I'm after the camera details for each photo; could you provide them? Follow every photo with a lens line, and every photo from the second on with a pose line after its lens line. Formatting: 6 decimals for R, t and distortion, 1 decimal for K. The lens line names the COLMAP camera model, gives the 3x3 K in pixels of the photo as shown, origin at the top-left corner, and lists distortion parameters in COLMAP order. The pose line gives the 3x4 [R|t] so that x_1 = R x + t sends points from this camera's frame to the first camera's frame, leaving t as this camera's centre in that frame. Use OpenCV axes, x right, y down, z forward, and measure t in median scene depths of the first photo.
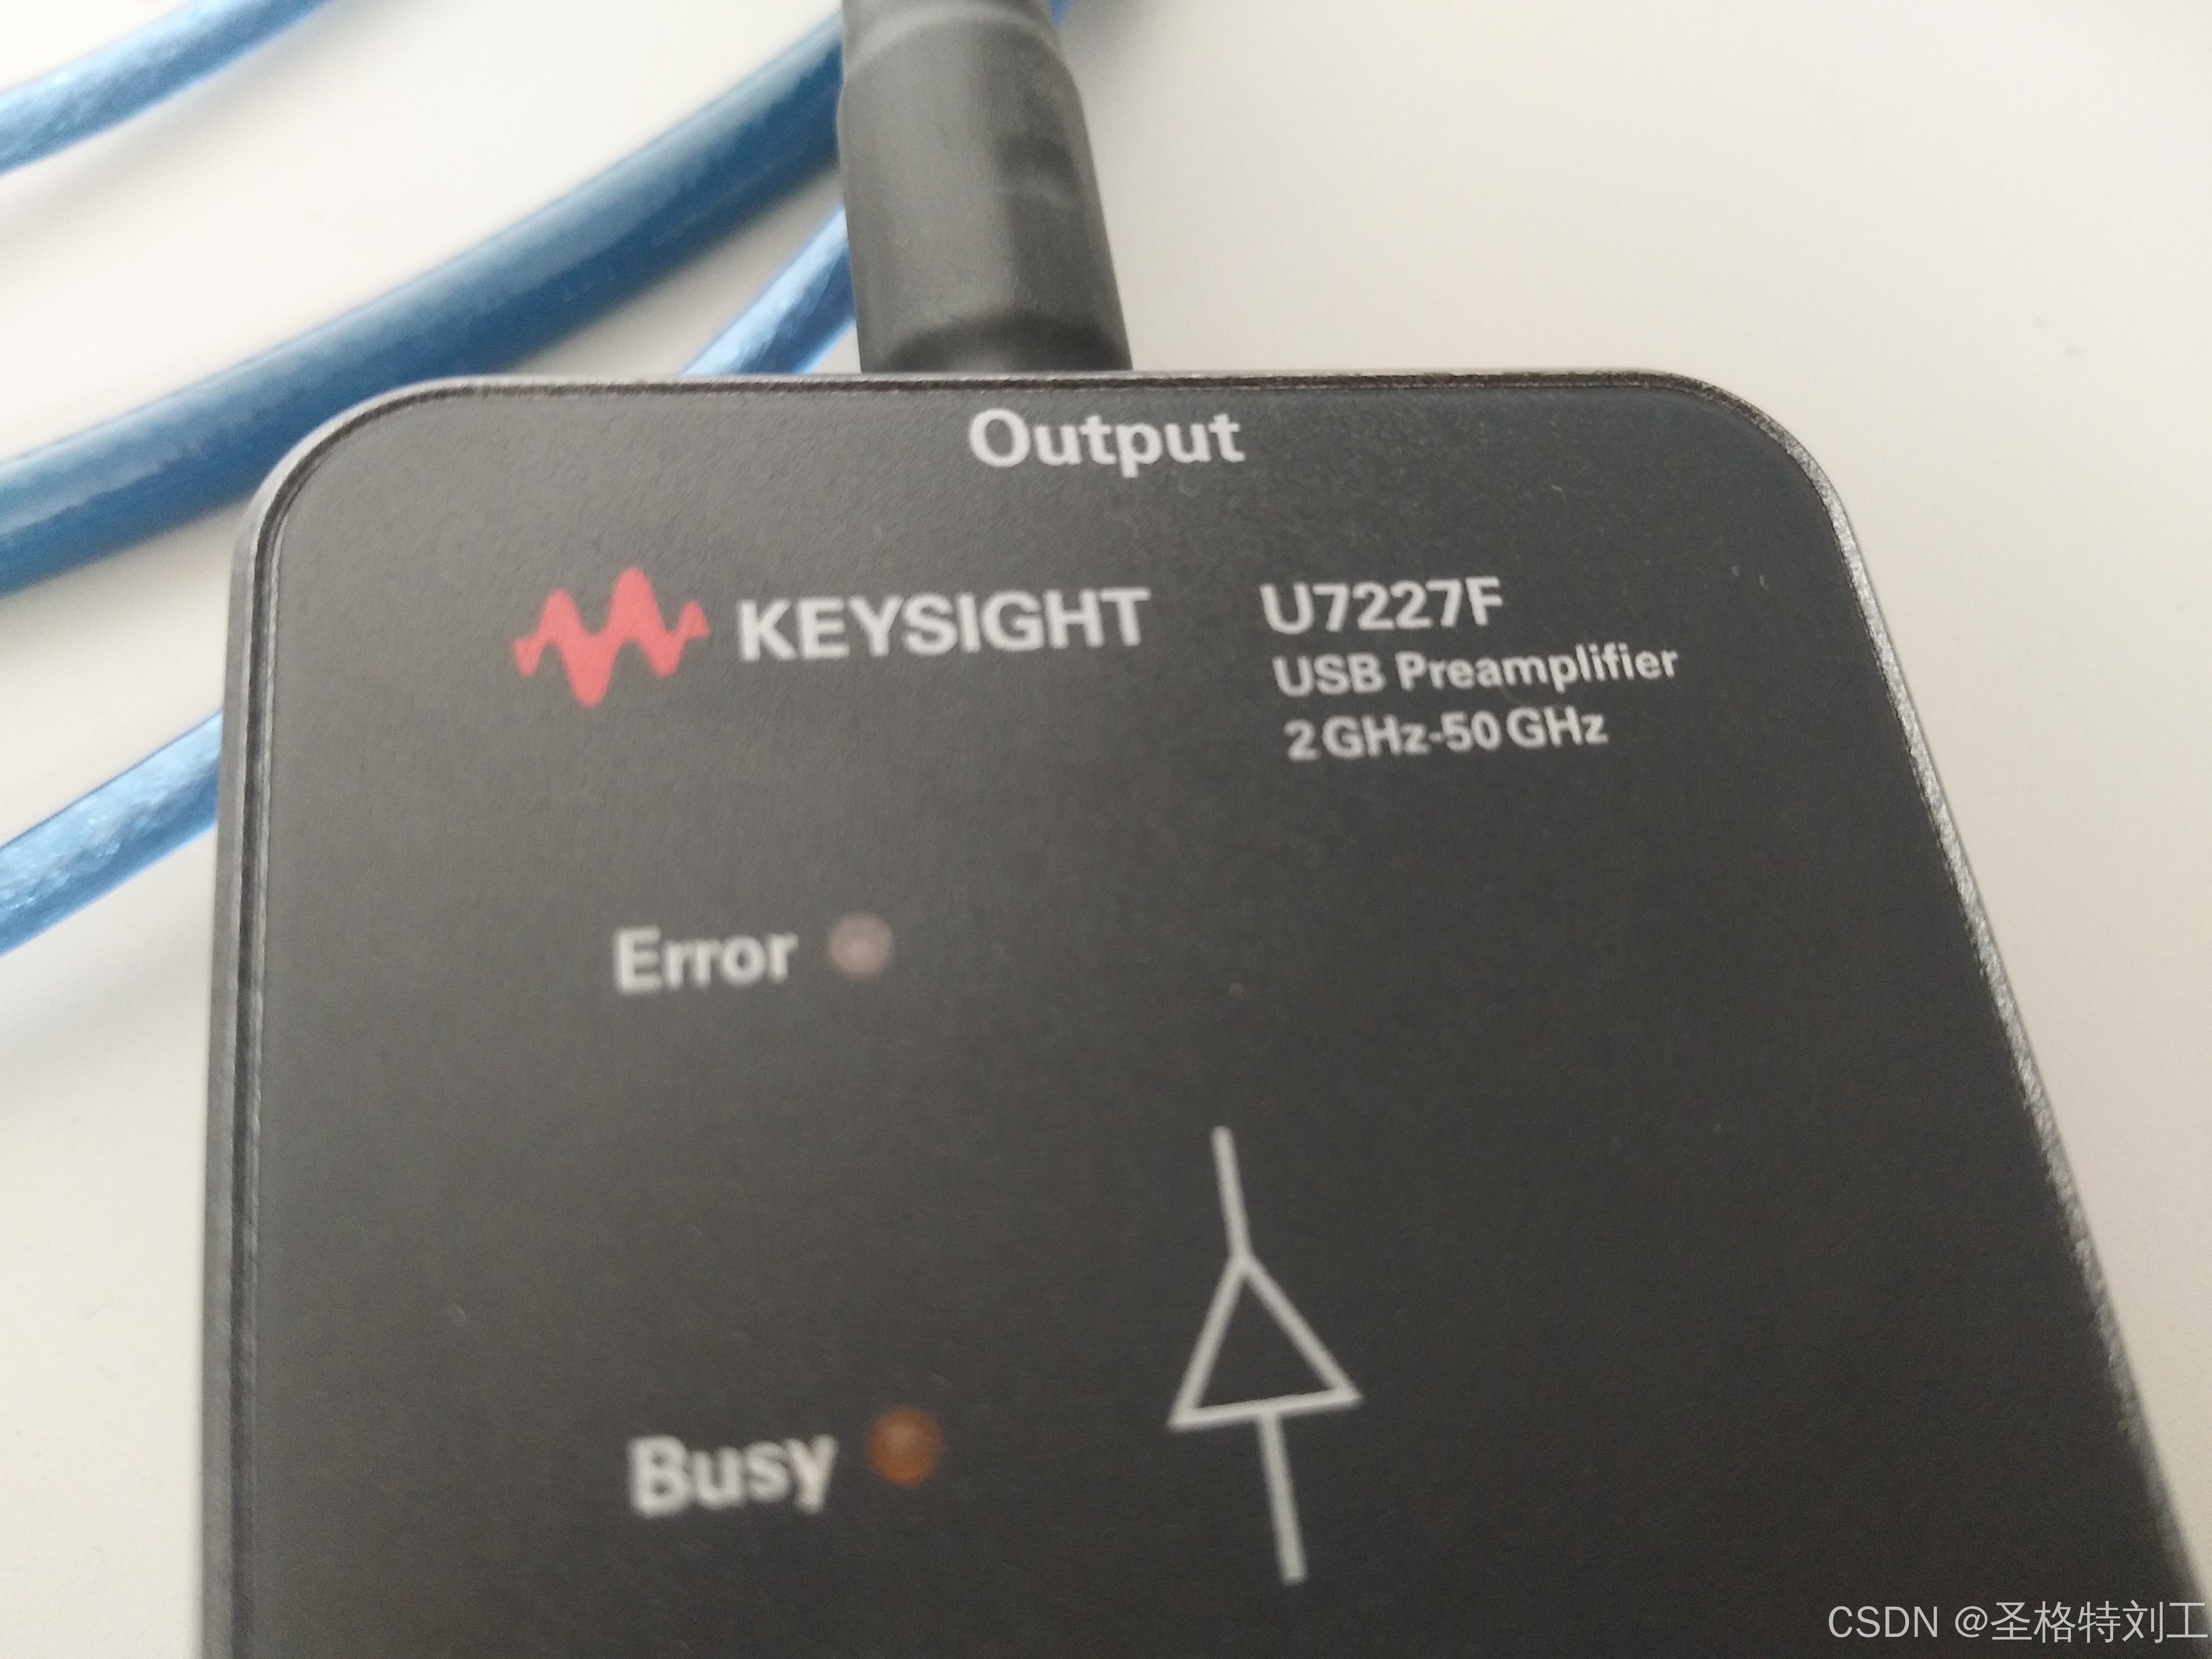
lens RADIAL K [[2346.6, 0, 1106.0], [0, 2346.6, 829.5], [0, 0, 1]] dist [0.011390, -0.008618]
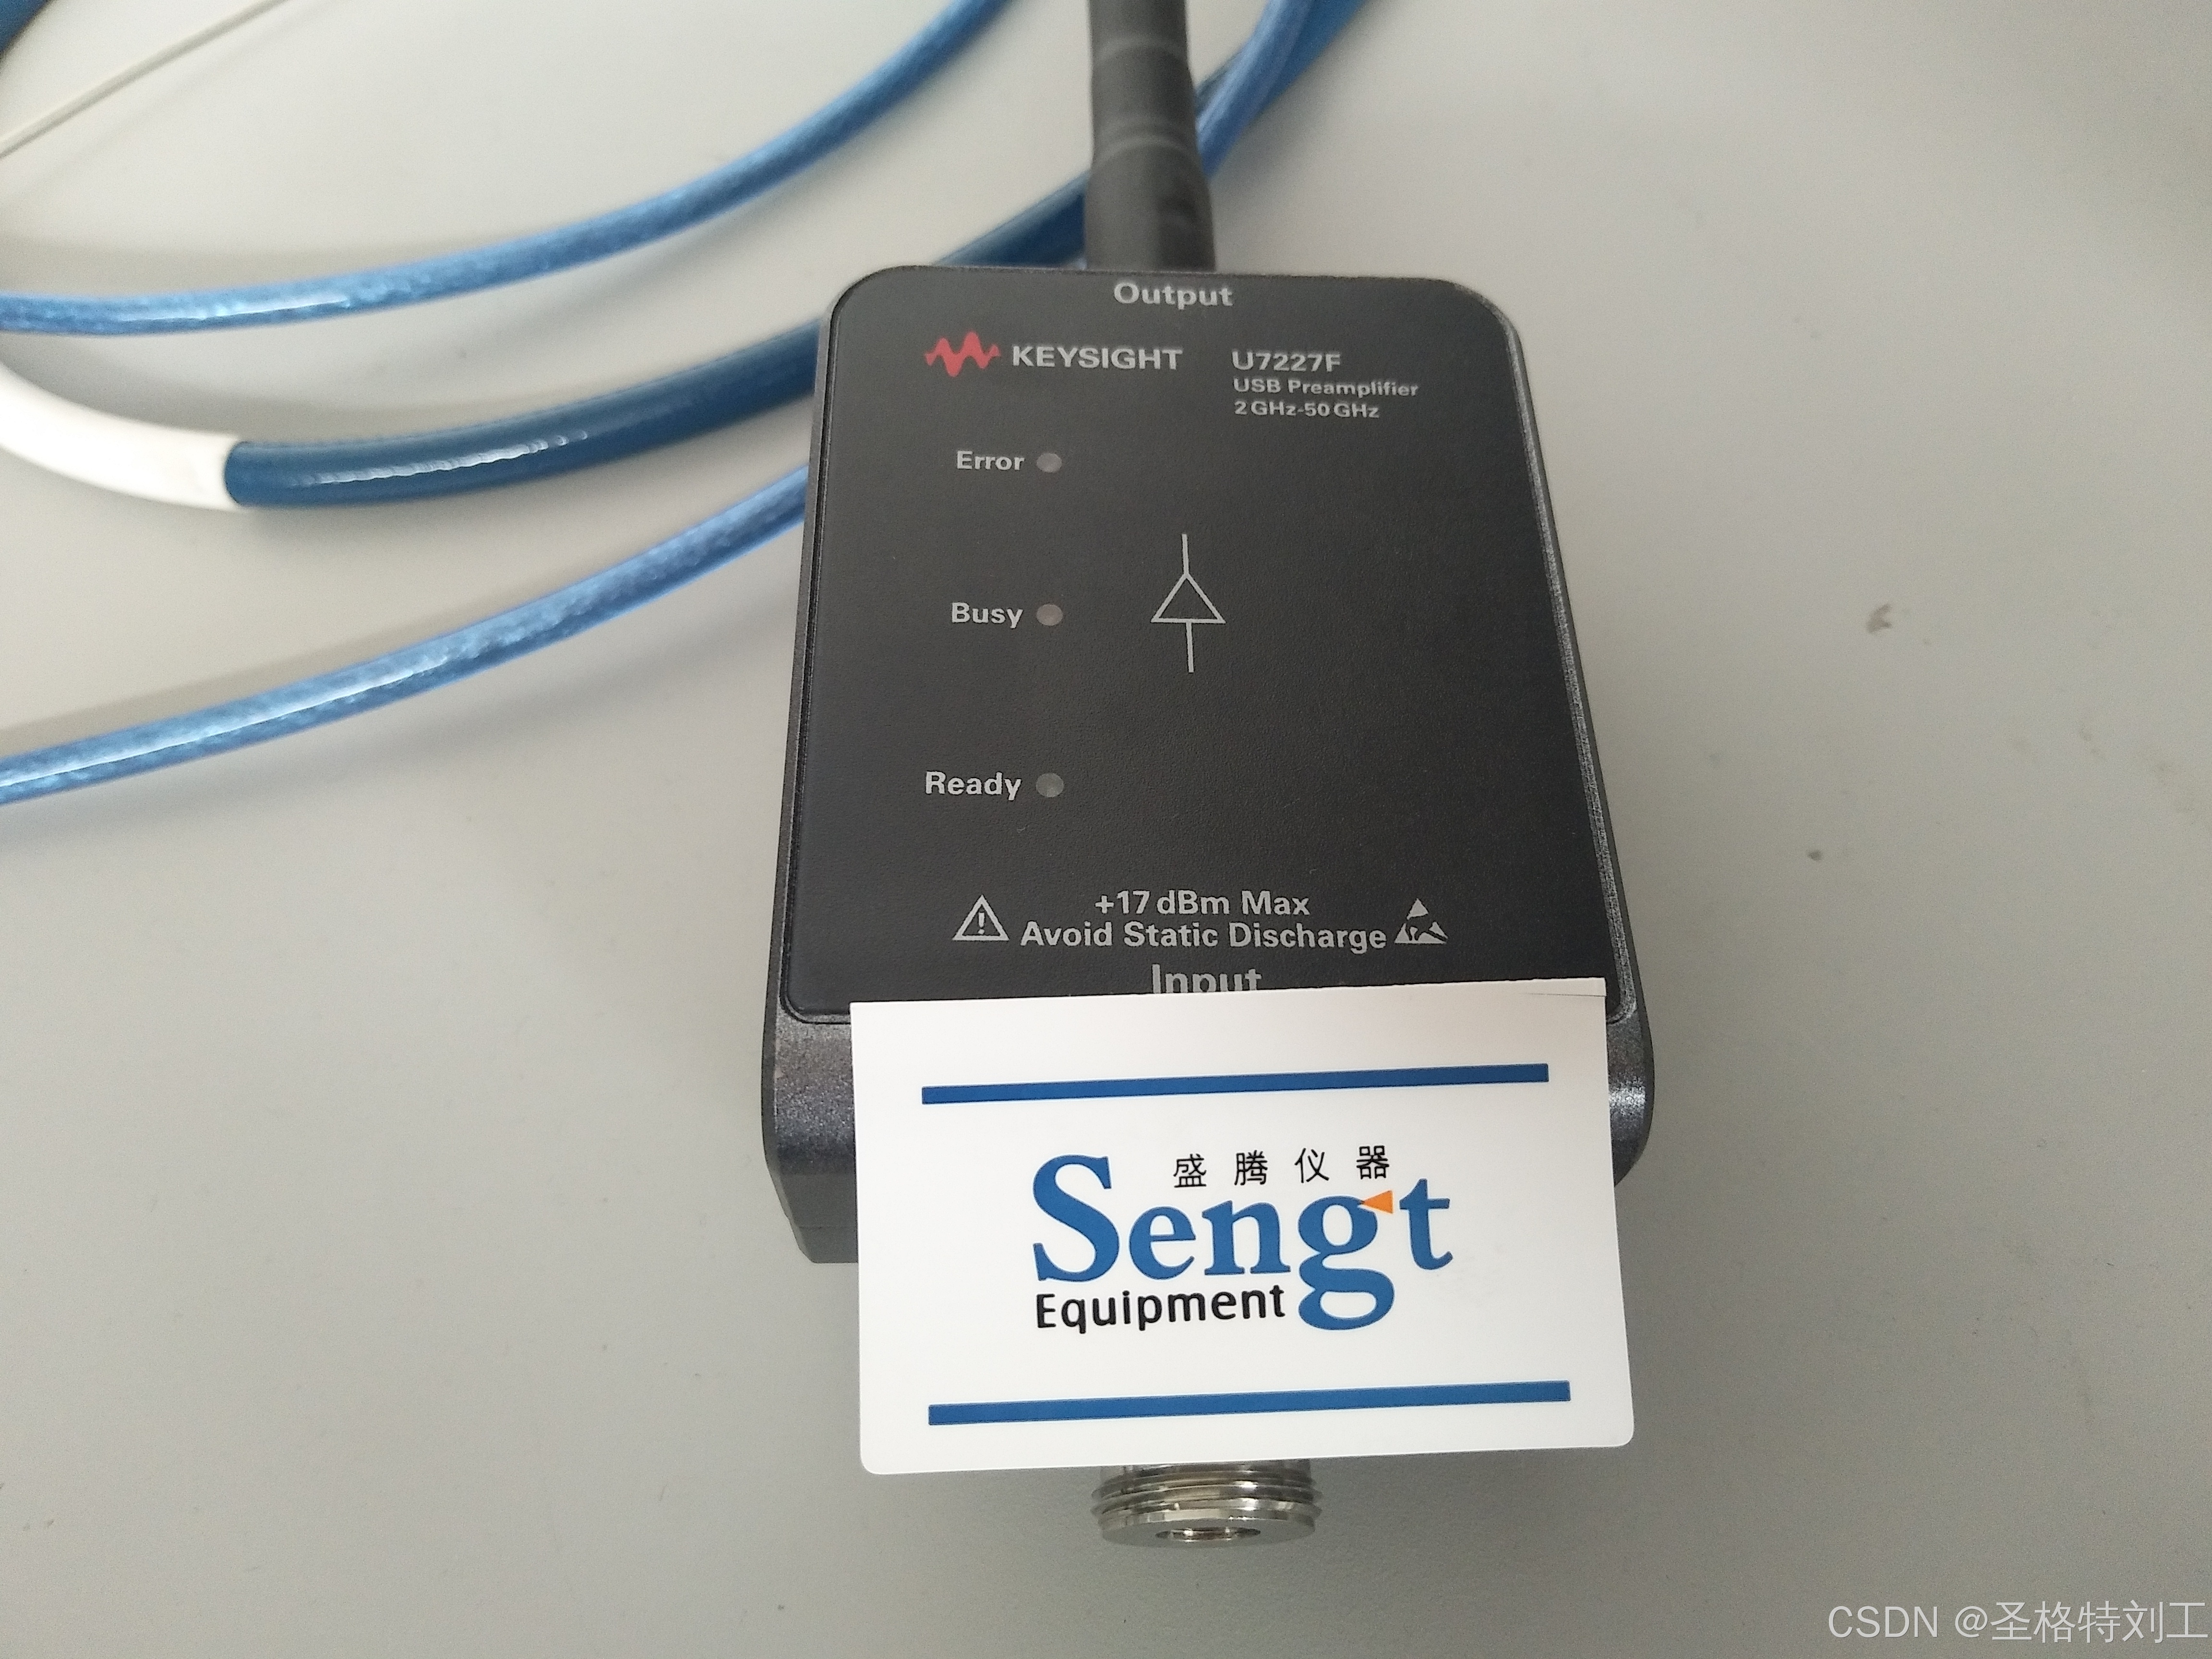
lens RADIAL K [[1675.2, 0, 1106.0], [0, 1675.2, 829.5], [0, 0, 1]] dist [-0.000891, 0.000281]
pose [[0.985858, 0.032856, -0.164333, 0.239854], [-0.034954, 0.999340, -0.009890, 0.411419], [0.163899, 0.015494, 0.986355, -0.707108]]
